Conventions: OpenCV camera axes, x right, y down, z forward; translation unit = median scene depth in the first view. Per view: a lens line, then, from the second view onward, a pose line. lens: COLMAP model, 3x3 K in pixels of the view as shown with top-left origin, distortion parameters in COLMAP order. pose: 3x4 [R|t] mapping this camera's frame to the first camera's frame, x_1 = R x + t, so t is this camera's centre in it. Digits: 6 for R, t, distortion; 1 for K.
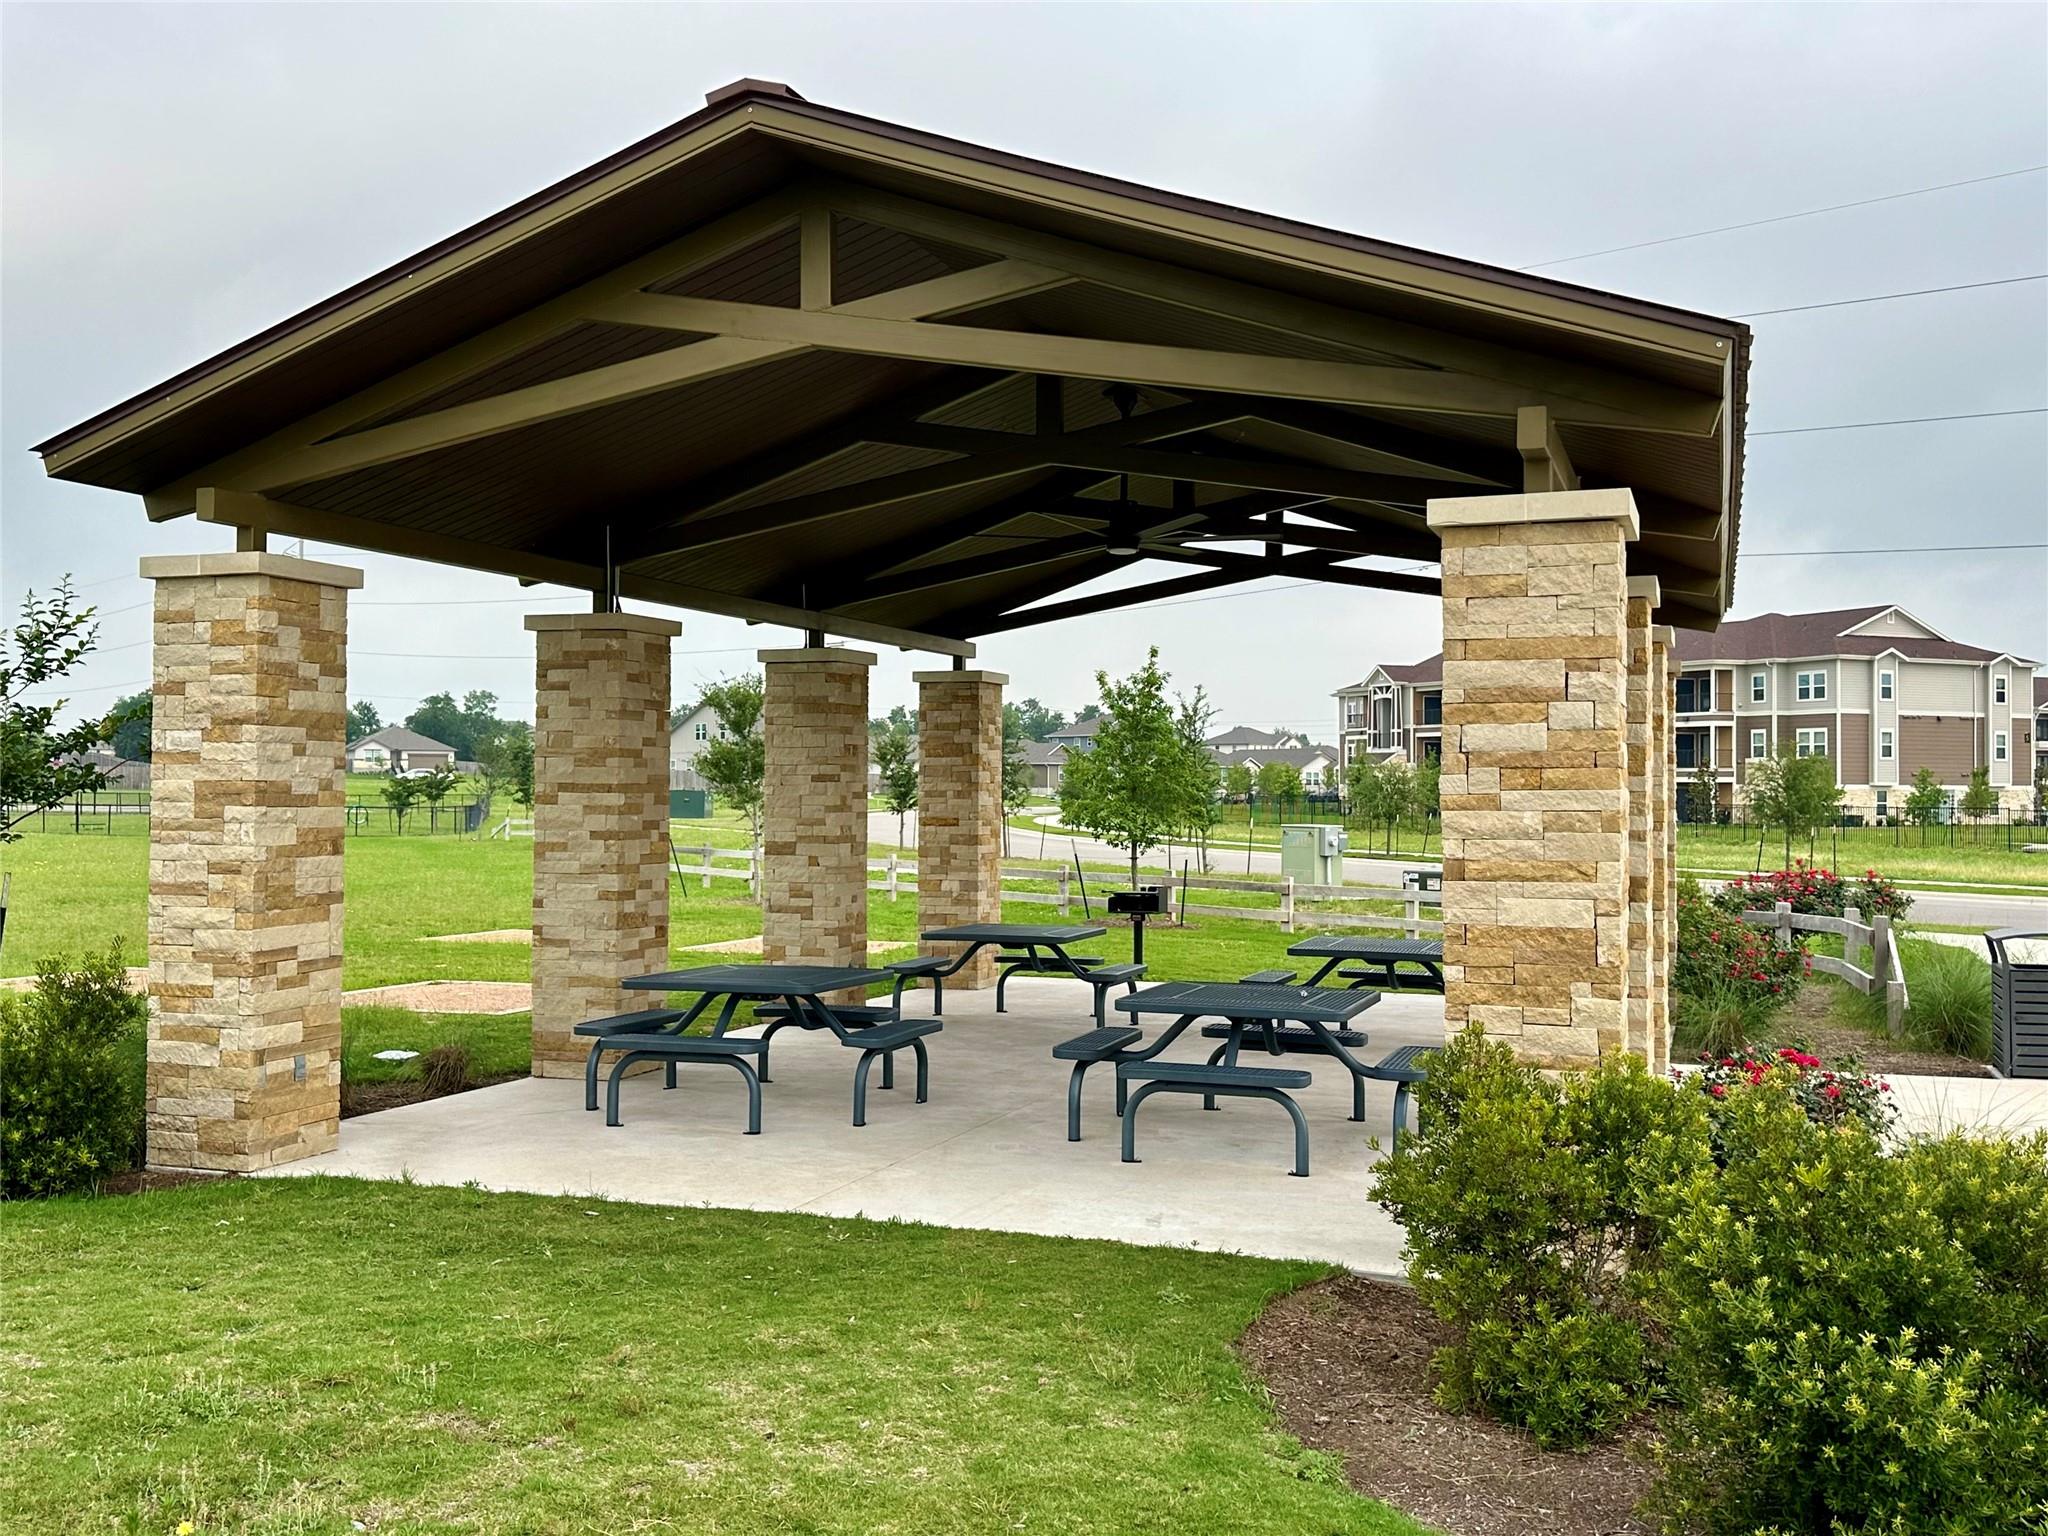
lens RADIAL K [[1890.6, 0, 1024.0], [0, 1890.6, 768.0], [0, 0, 1]] dist [0.009829, 0.001661]
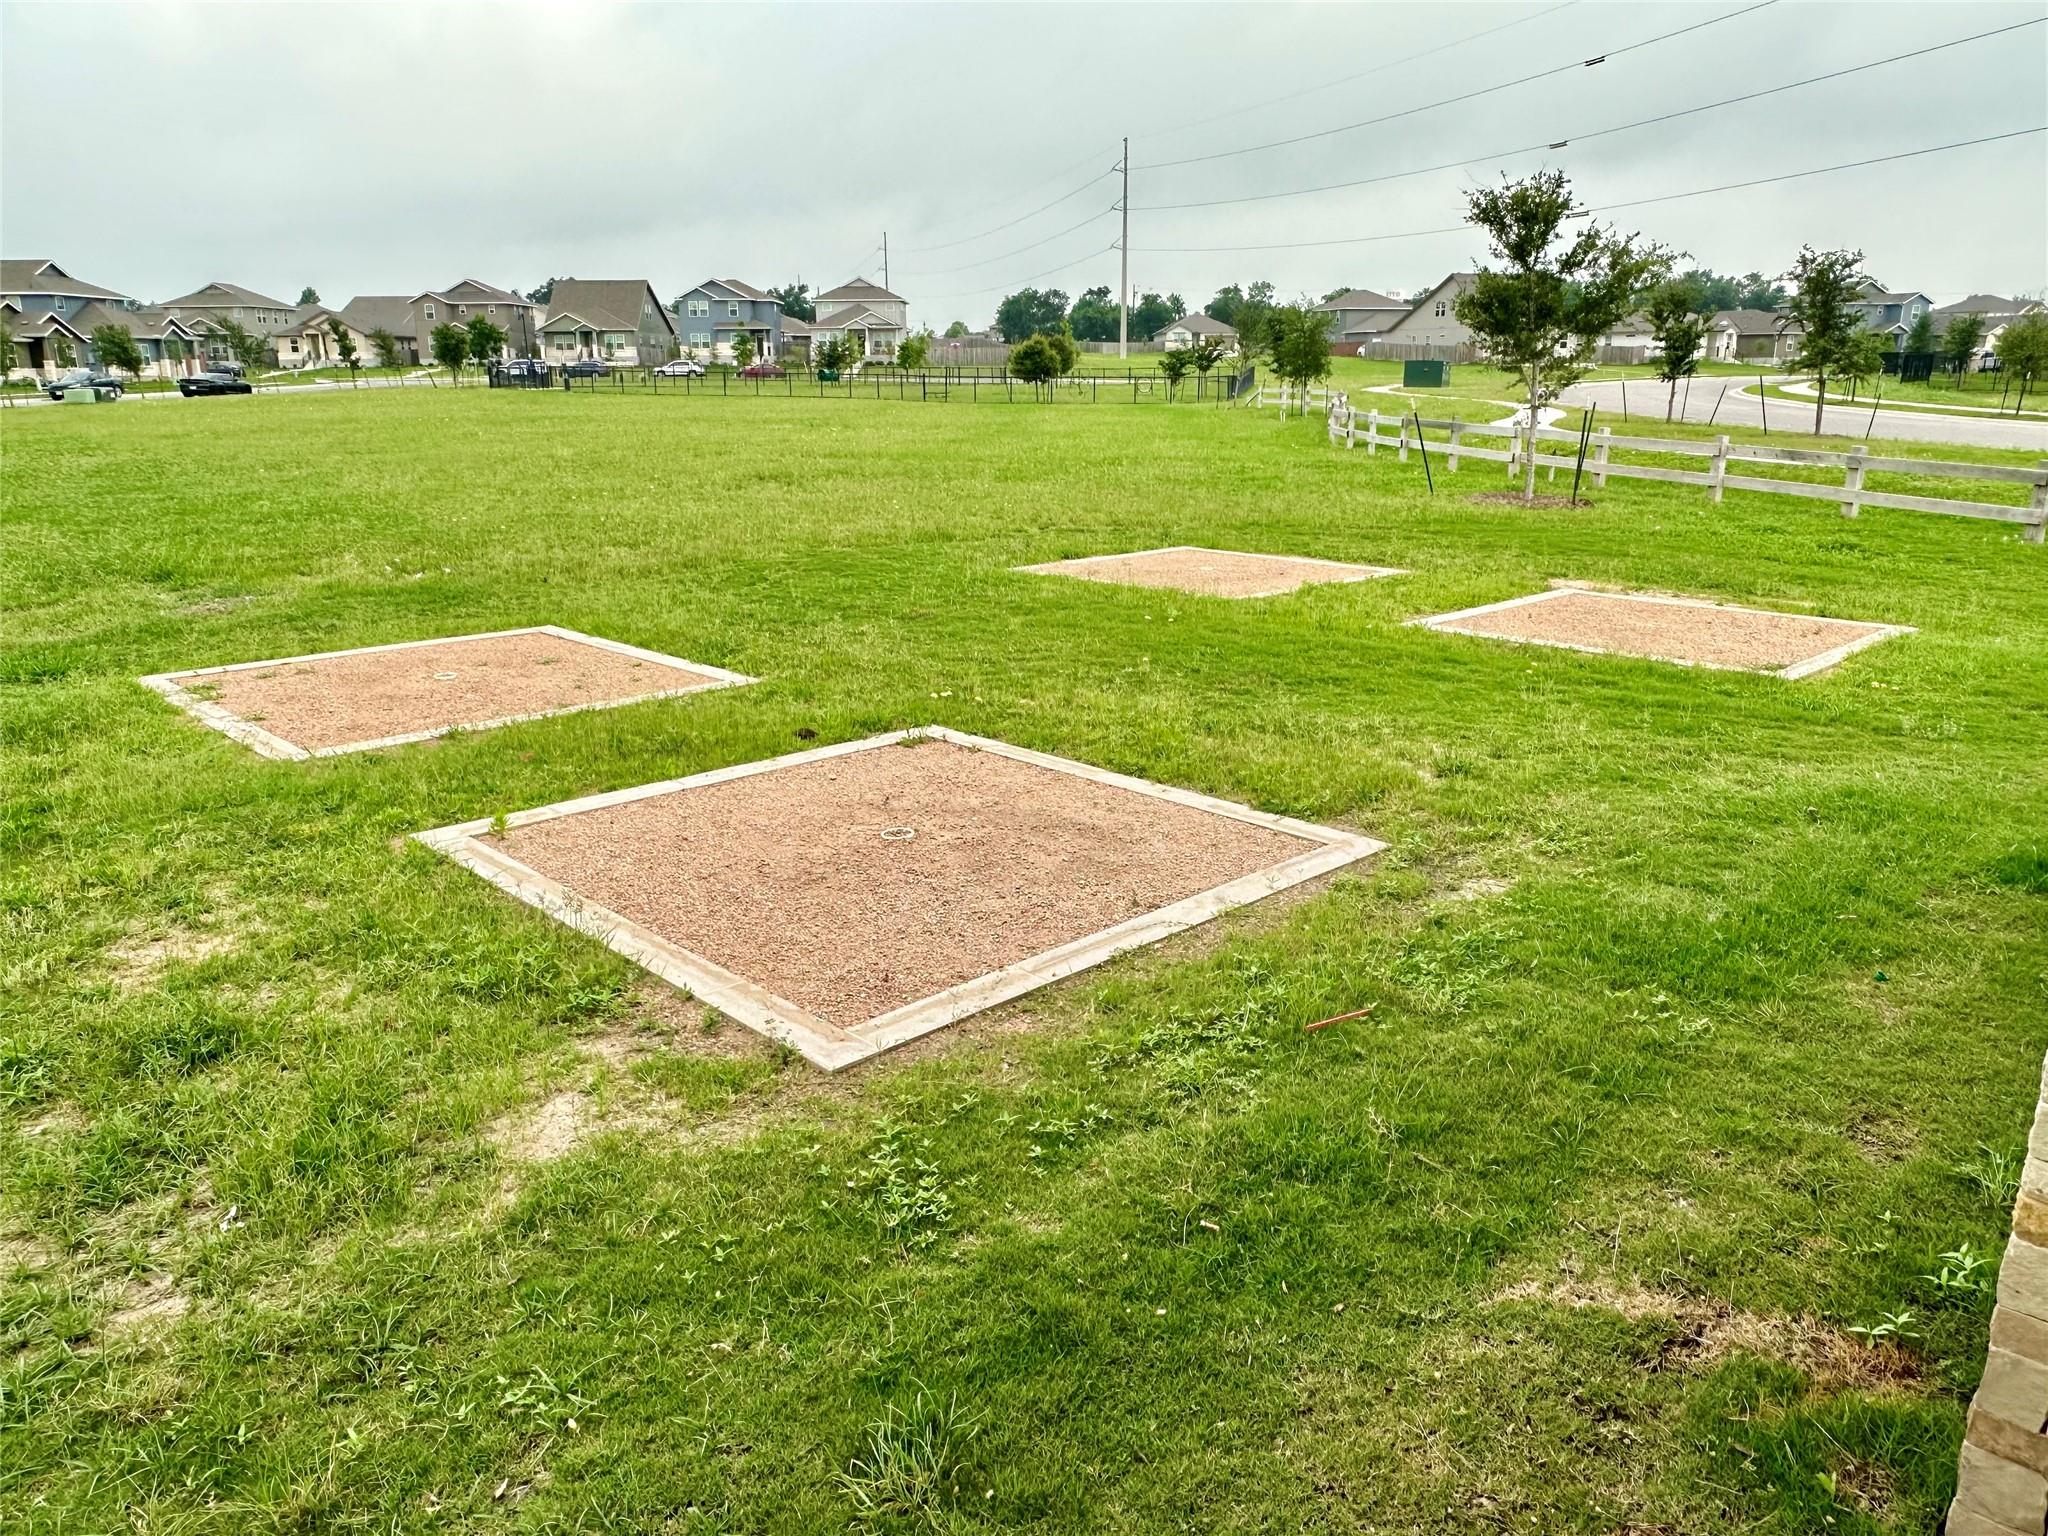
lens RADIAL K [[1436.7, 0, 1024.0], [0, 1436.7, 768.0], [0, 0, 1]] dist [-0.001365, -0.000560]
pose [[0.905594, 0.107644, -0.410260, -0.026018], [0.012271, 0.960206, 0.279024, 0.003965], [0.423969, -0.257717, 0.868235, 0.133670]]
